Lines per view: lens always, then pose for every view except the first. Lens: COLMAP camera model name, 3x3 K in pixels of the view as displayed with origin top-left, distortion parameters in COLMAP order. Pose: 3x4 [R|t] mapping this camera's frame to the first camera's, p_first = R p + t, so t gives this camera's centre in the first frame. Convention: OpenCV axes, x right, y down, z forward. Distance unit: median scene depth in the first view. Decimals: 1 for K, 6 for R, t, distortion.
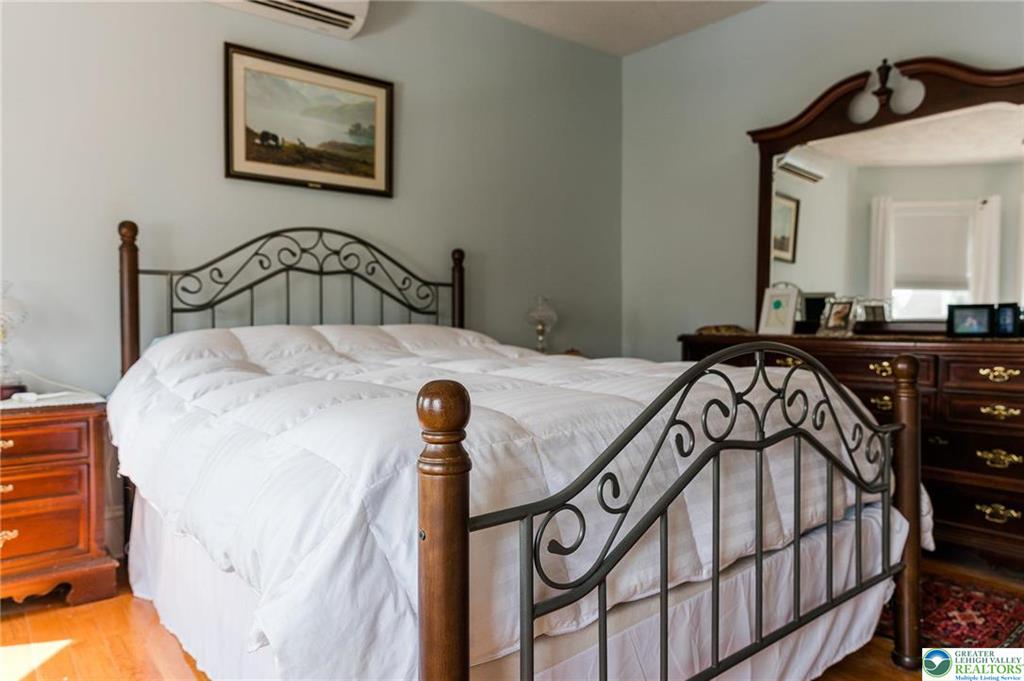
lens RADIAL K [[682.9, 0, 508.7], [0, 682.9, 333.6], [0, 0, 1]] dist [0.020703, 0.010688]
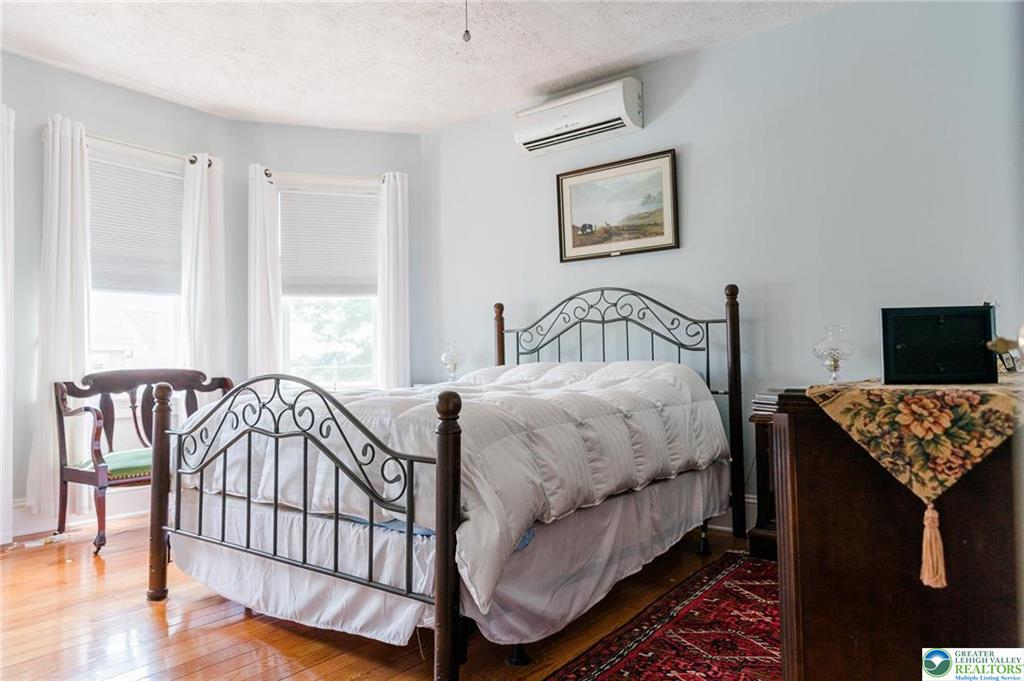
lens RADIAL K [[682.9, 0, 507.8], [0, 682.9, 341.7], [0, 0, 1]] dist [0.020703, 0.010688]
pose [[0.240407, -0.033102, -0.970108, 0.935575], [-0.003302, 0.999385, -0.034919, -0.004185], [0.970667, 0.011598, 0.240150, 0.501586]]
